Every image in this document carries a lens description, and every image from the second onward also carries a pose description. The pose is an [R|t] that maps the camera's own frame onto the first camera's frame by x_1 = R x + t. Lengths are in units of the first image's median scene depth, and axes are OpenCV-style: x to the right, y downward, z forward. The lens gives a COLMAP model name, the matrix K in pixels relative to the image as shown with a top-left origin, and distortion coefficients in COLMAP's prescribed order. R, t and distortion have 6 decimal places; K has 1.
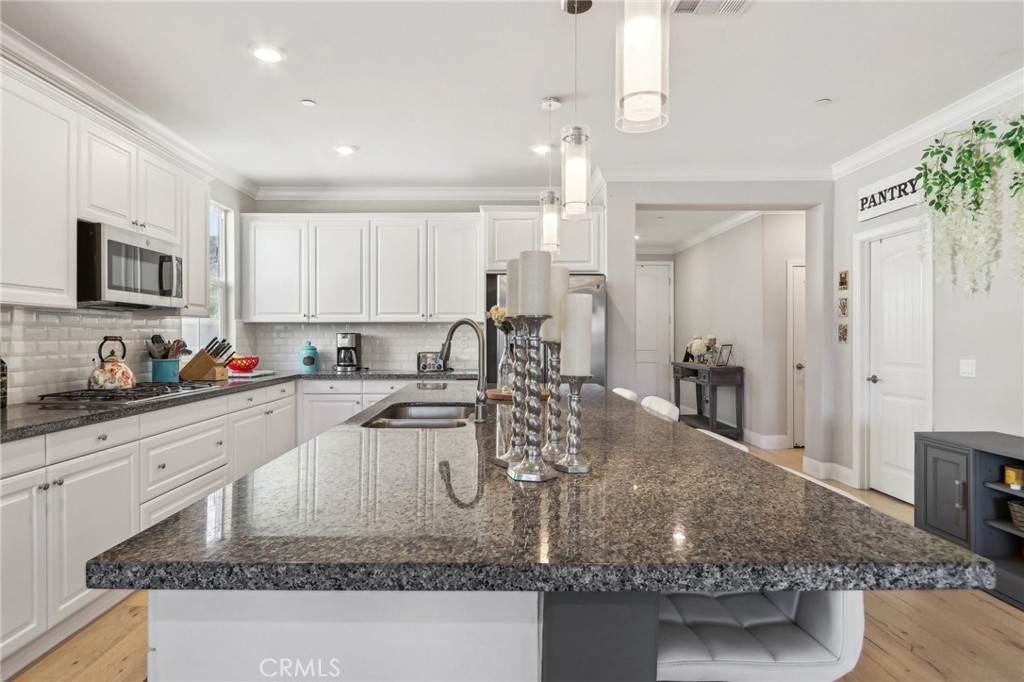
lens RADIAL K [[566.7, 0, 497.8], [0, 566.7, 334.8], [0, 0, 1]] dist [-0.003198, 0.000854]
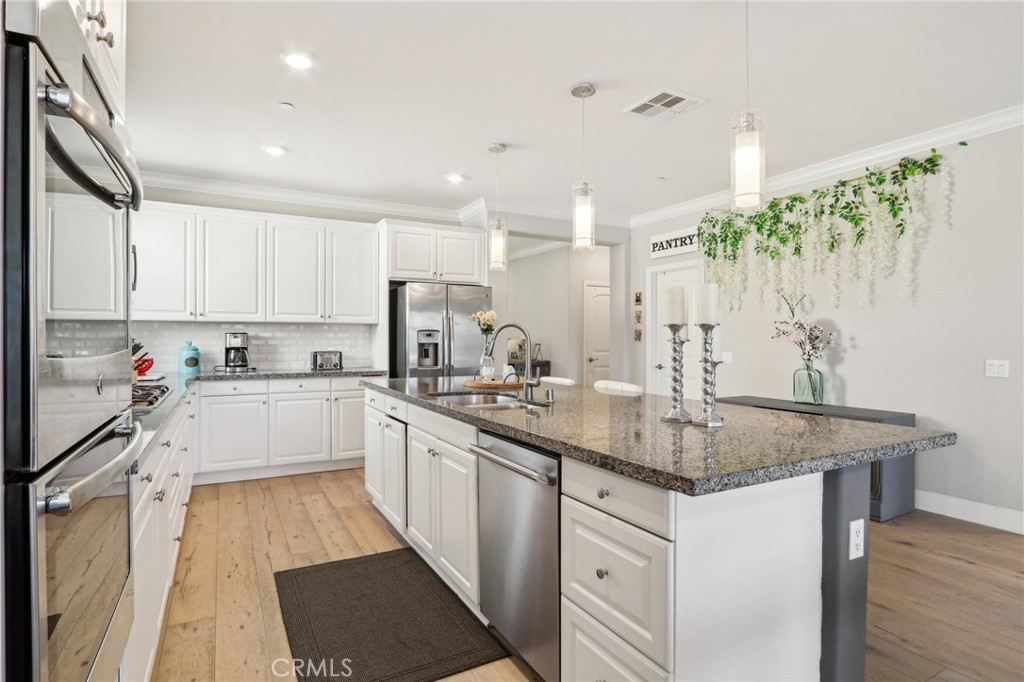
lens RADIAL K [[519.6, 0, 506.7], [0, 519.6, 335.1], [0, 0, 1]] dist [-0.014972, -0.000053]
pose [[0.882529, 0.005101, 0.470230, -0.306487], [-0.004966, 0.999987, -0.001527, 0.000172], [-0.470232, -0.000988, 0.882543, -0.005664]]
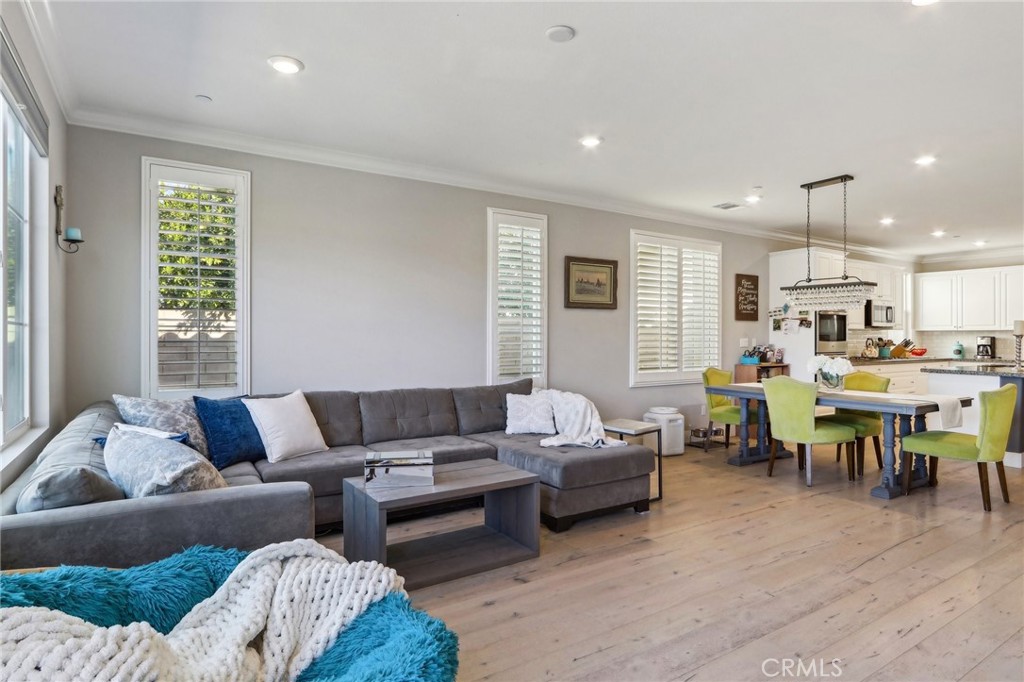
lens RADIAL K [[566.7, 0, 497.8], [0, 566.7, 334.8], [0, 0, 1]] dist [-0.003198, 0.000854]
pose [[0.533182, 0.002120, -0.845998, 0.454754], [-0.002189, 0.999997, 0.001126, -0.007929], [0.845998, 0.001251, 0.533185, -1.332456]]
